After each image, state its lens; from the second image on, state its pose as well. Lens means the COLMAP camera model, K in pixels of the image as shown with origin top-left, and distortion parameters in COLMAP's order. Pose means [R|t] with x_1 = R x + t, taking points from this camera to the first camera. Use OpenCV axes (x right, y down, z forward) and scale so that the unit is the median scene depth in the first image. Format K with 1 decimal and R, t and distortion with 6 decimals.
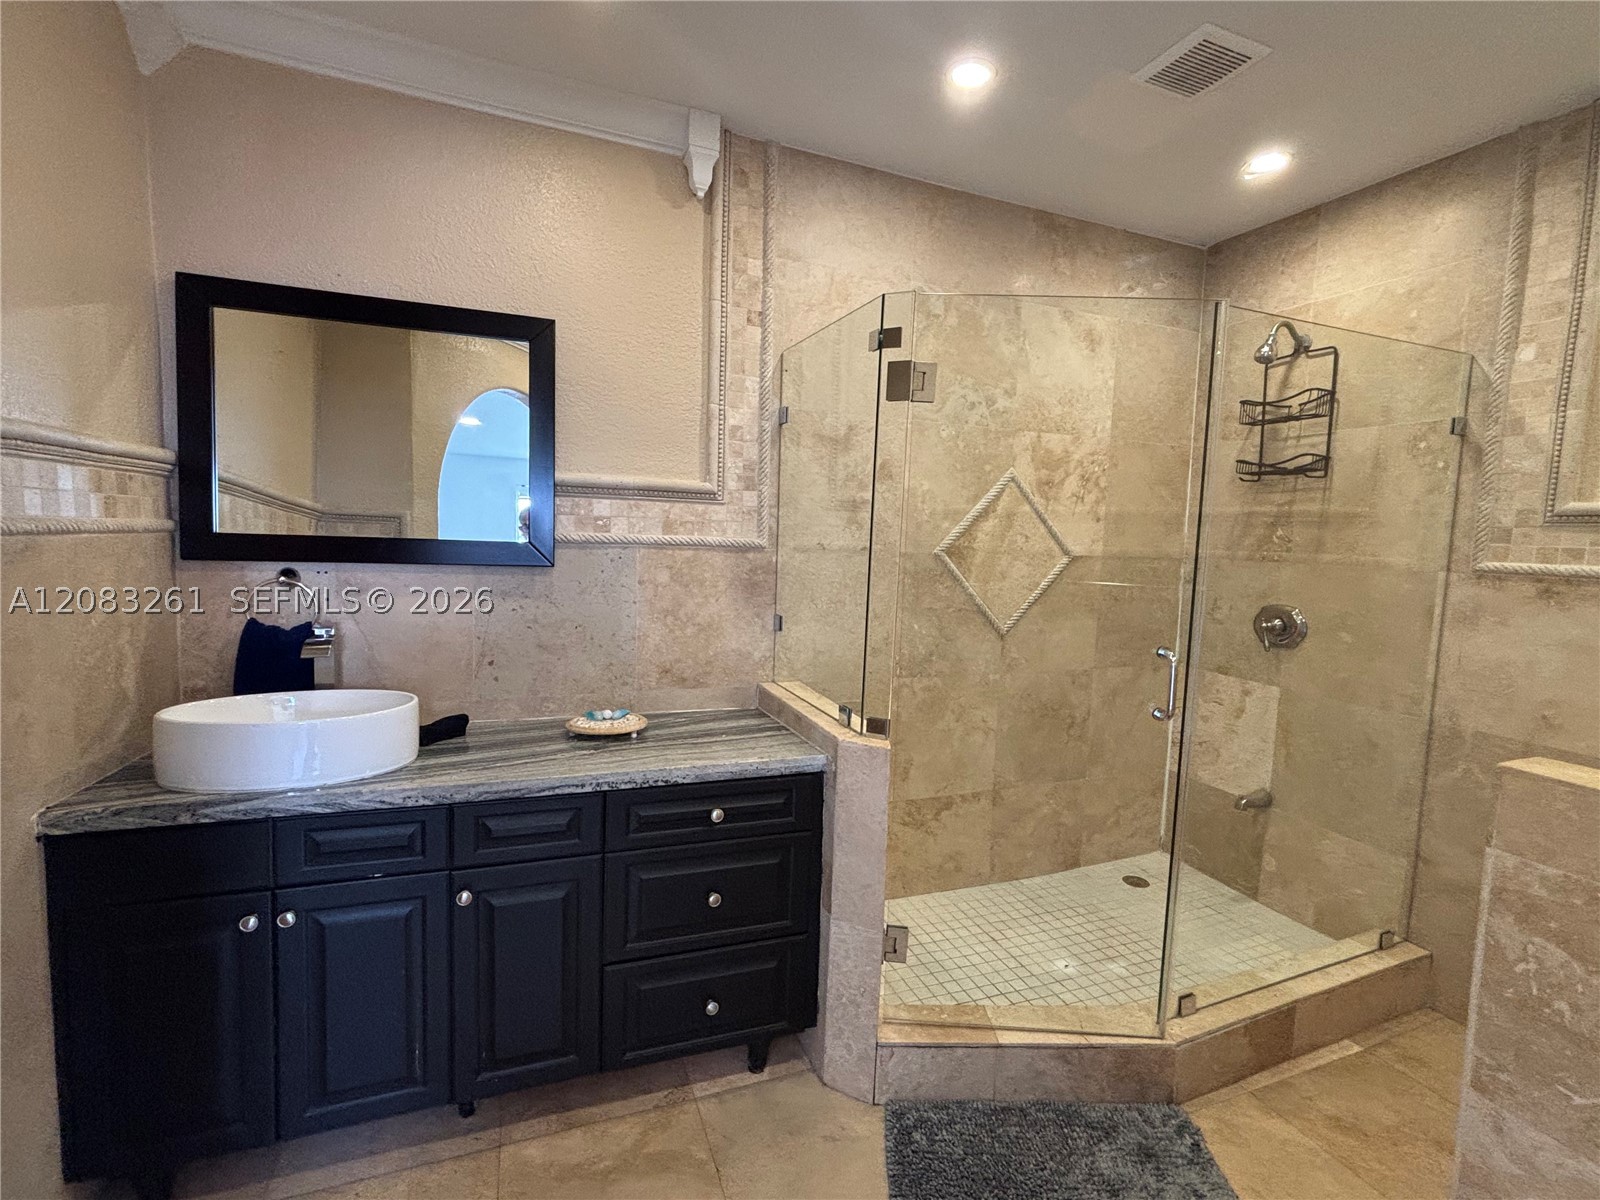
lens RADIAL K [[684.7, 0, 807.6], [0, 684.7, 598.5], [0, 0, 1]] dist [-0.000695, -0.005565]
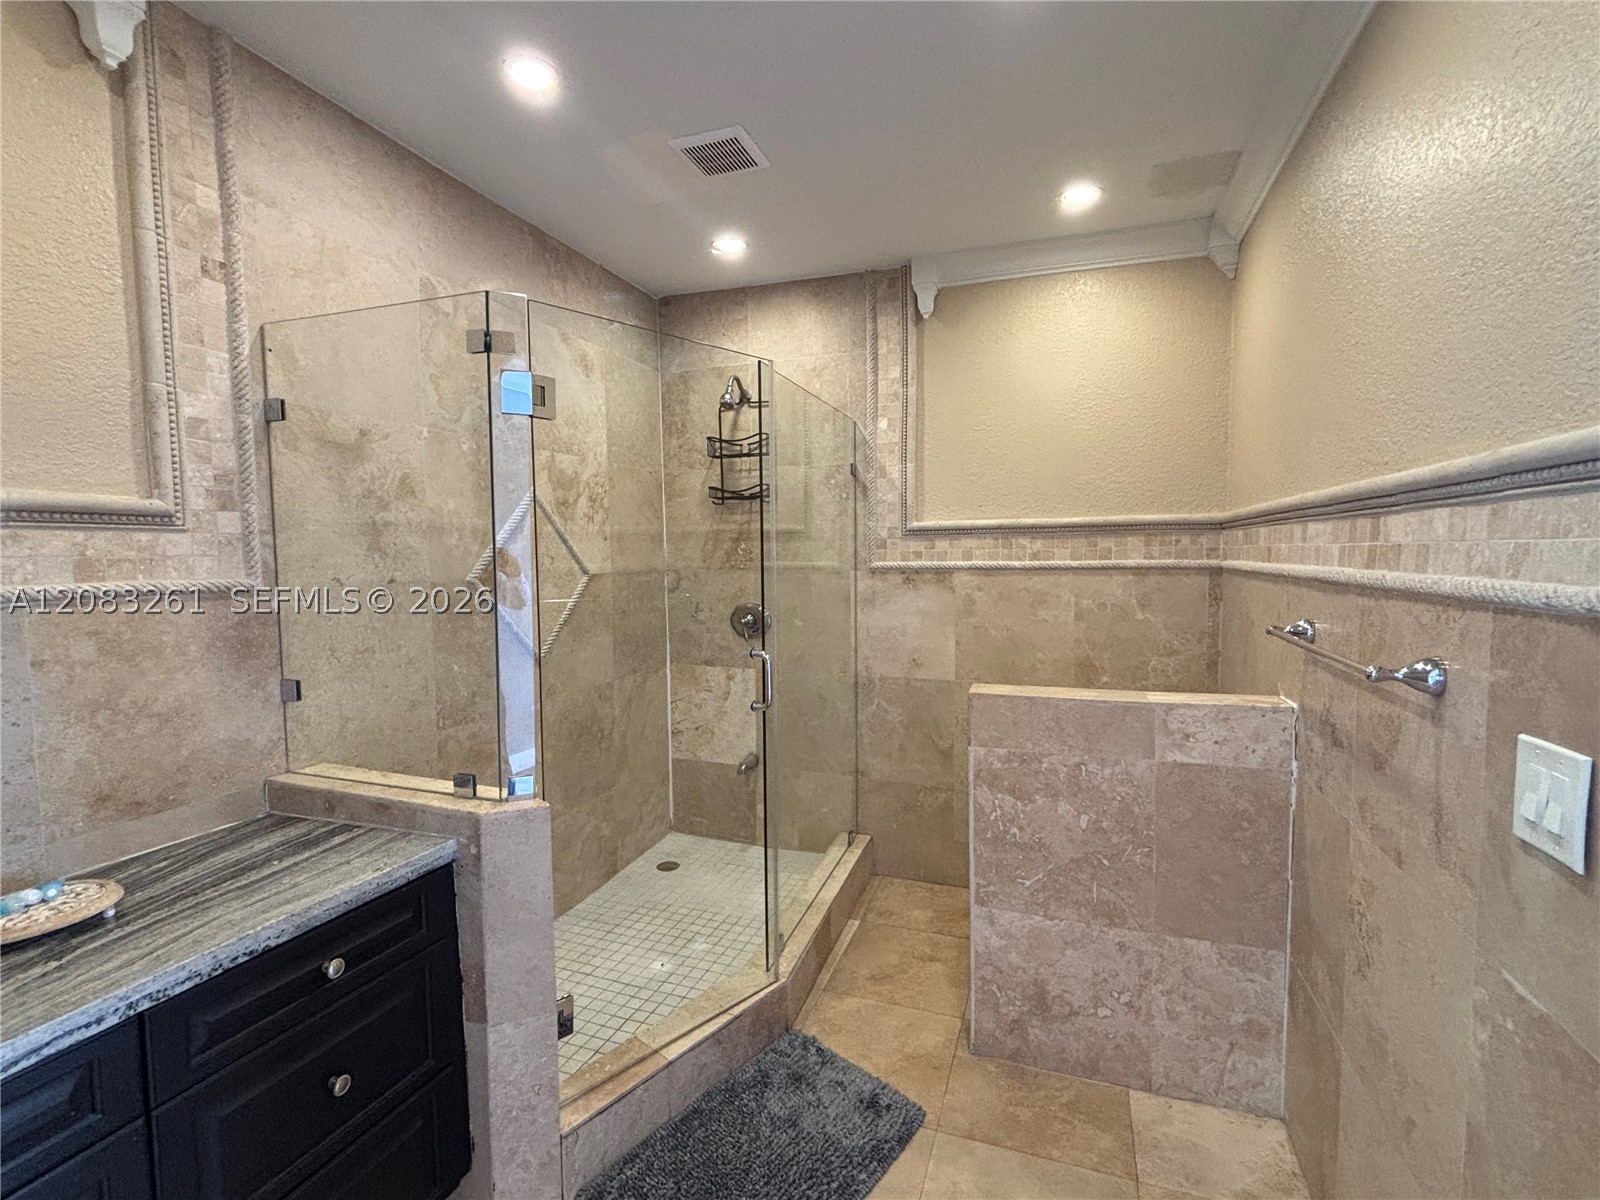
lens RADIAL K [[684.7, 0, 807.6], [0, 684.7, 598.5], [0, 0, 1]] dist [-0.000695, -0.005565]
pose [[0.682270, -0.085758, 0.726053, -0.196609], [0.100248, 0.994690, 0.023286, -0.025272], [-0.724195, 0.056899, 0.687244, 0.090866]]
